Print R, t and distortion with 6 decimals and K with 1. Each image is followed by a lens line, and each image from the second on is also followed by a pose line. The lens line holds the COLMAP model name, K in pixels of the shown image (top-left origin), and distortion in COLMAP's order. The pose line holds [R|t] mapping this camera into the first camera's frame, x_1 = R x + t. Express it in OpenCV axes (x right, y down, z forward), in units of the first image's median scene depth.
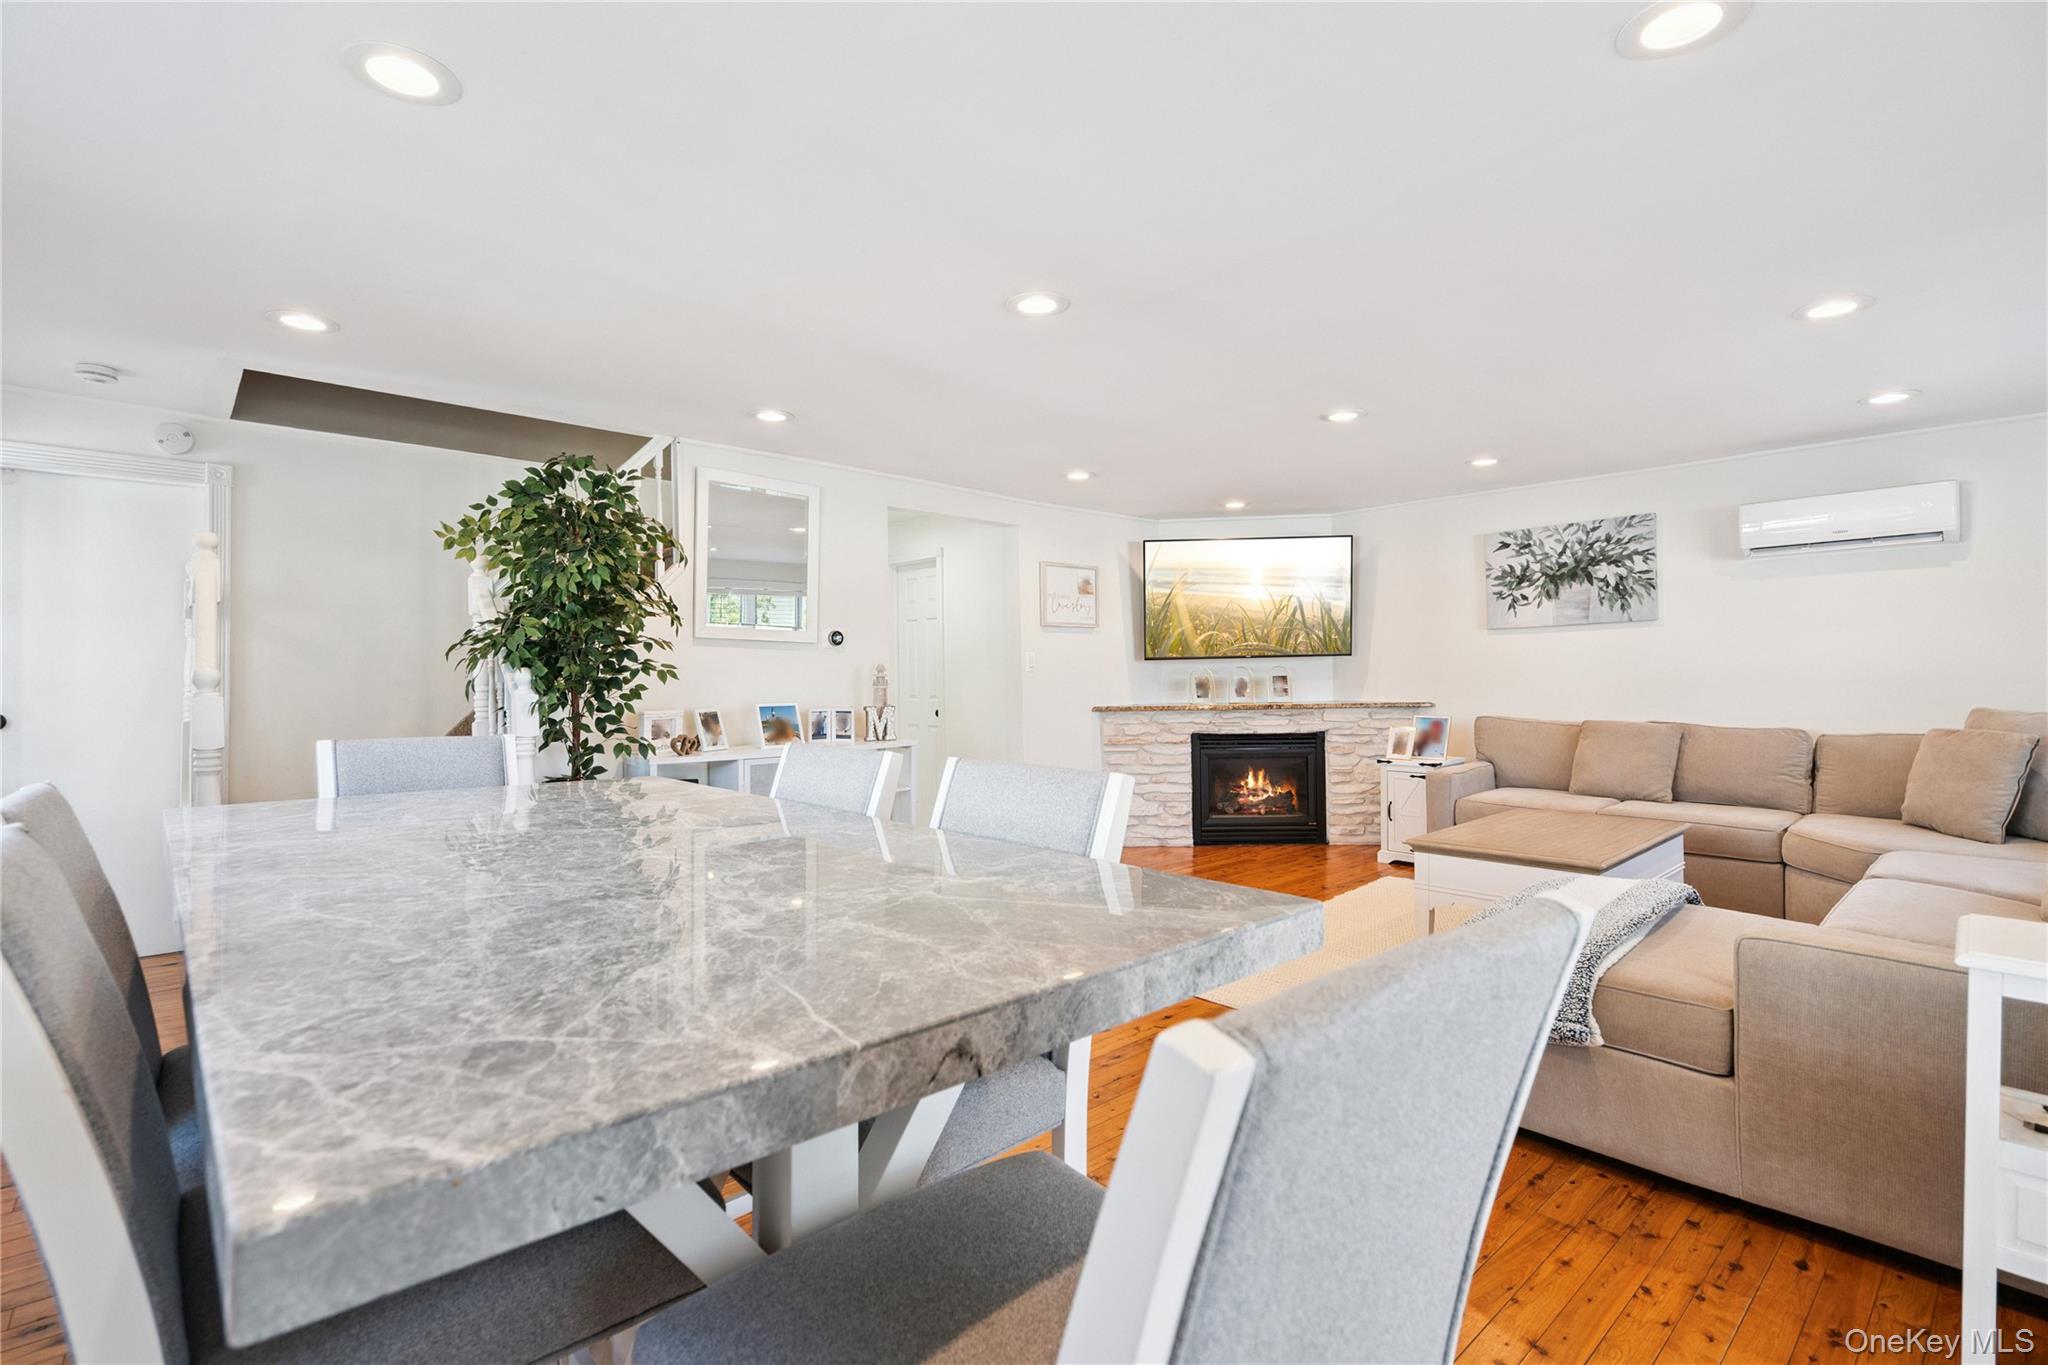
lens RADIAL K [[946.2, 0, 1027.6], [0, 946.2, 672.7], [0, 0, 1]] dist [0.025062, 0.000042]
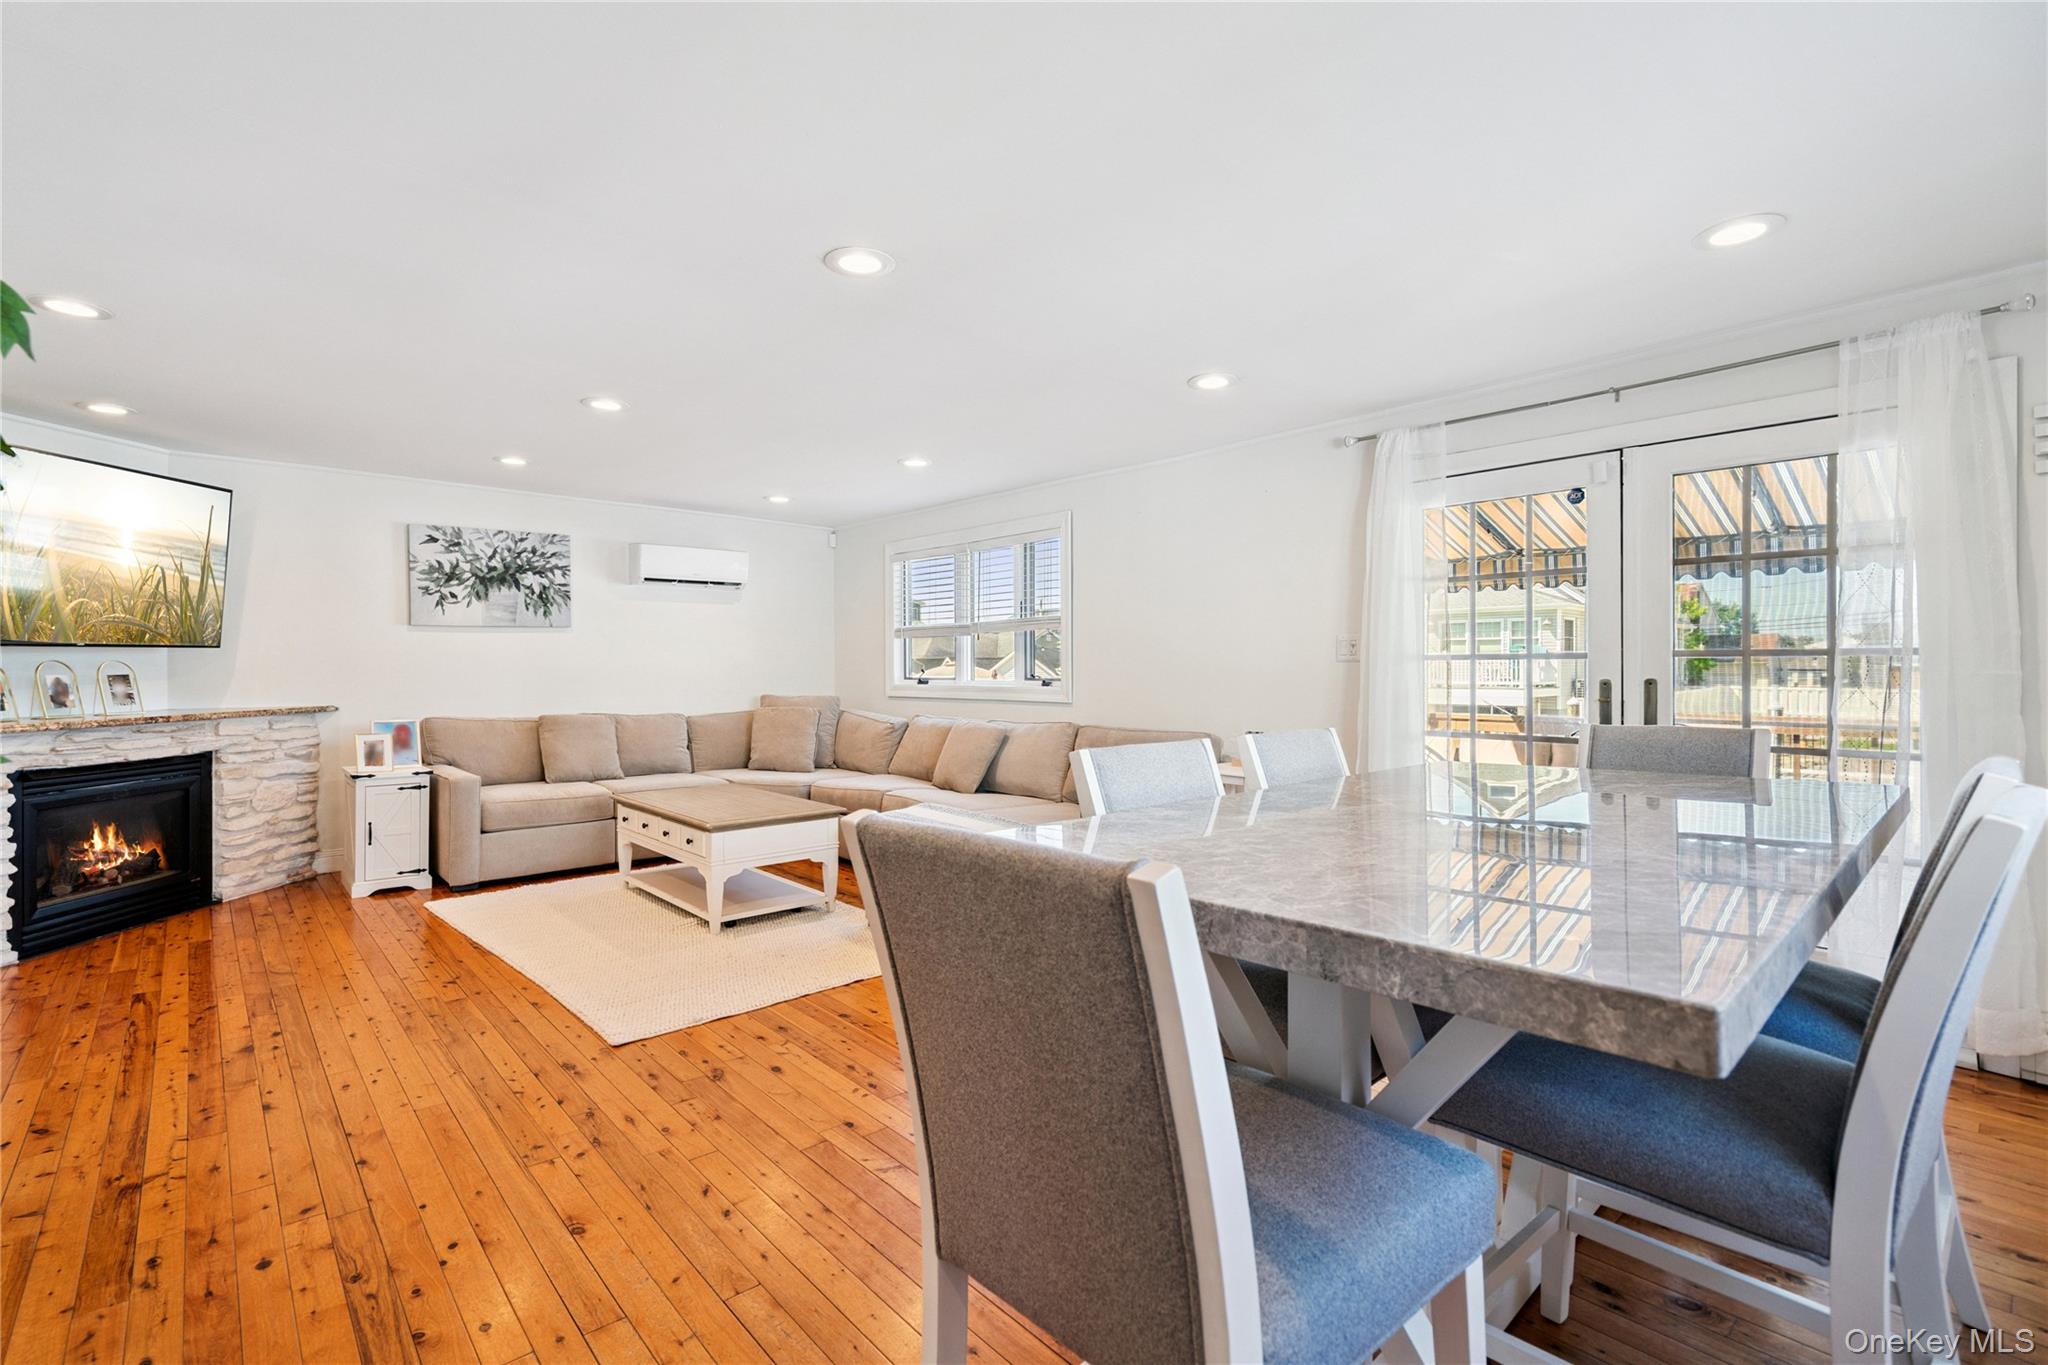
lens RADIAL K [[924.7, 0, 999.3], [0, 924.7, 674.1], [0, 0, 1]] dist [-0.002611, 0.000879]
pose [[0.031452, 0.002263, 0.999503, -0.423449], [-0.002135, 0.999995, -0.002196, 0.003400], [-0.999503, -0.002064, 0.031457, 0.408662]]
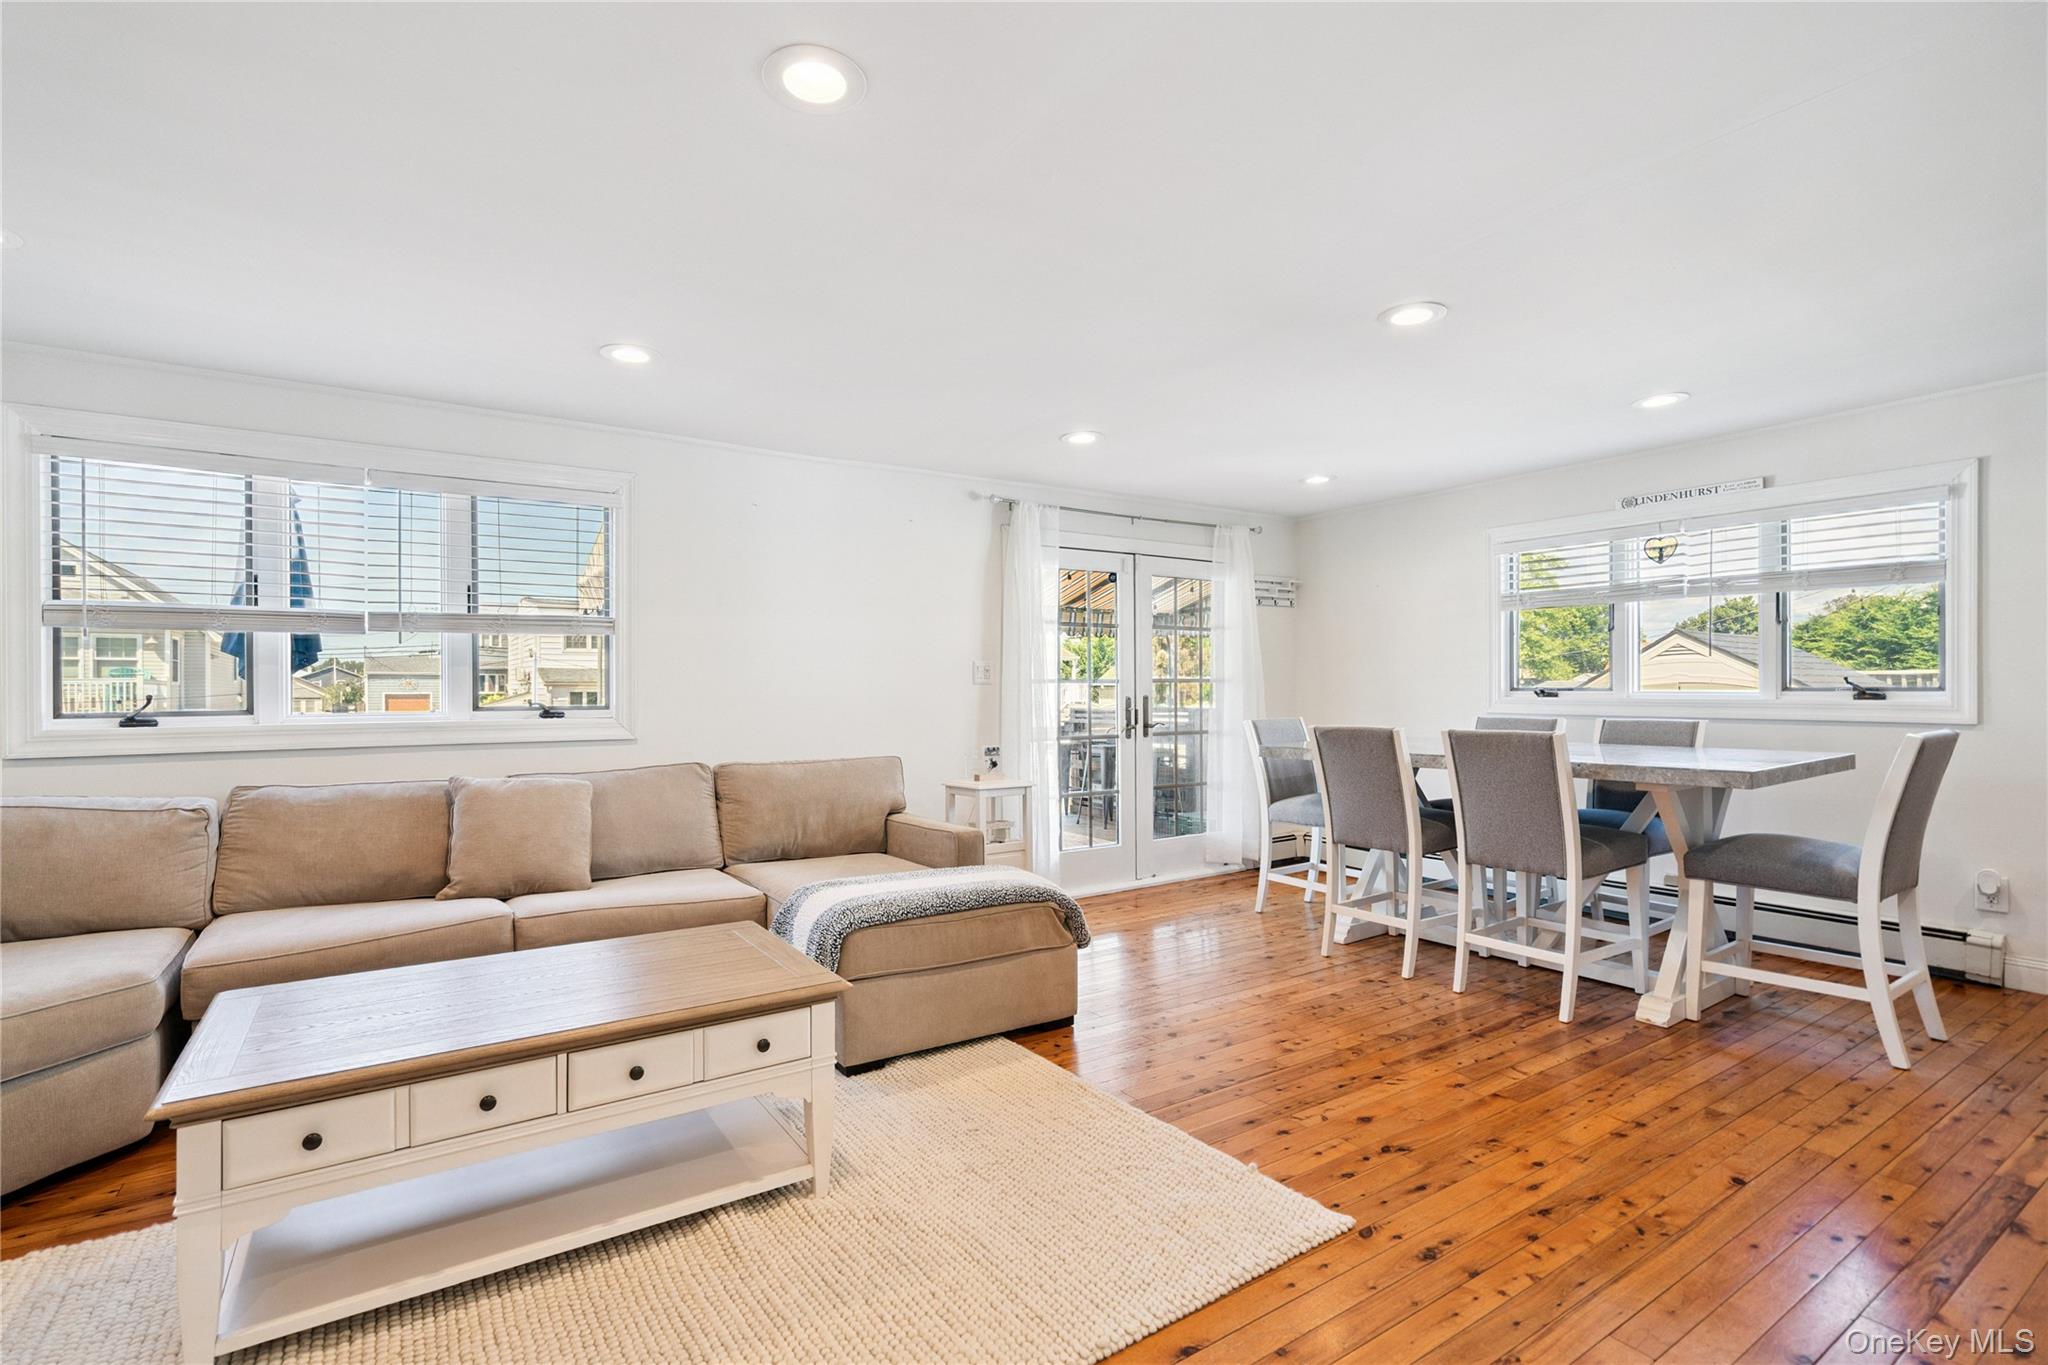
lens RADIAL K [[934.4, 0, 1008.2], [0, 934.4, 687.6], [0, 0, 1]] dist [-0.003296, 0.001267]
pose [[-0.984628, 0.015356, 0.173986, 0.128225], [0.013985, 0.999861, -0.009107, 0.003414], [-0.174102, -0.006534, -0.984706, 0.995597]]
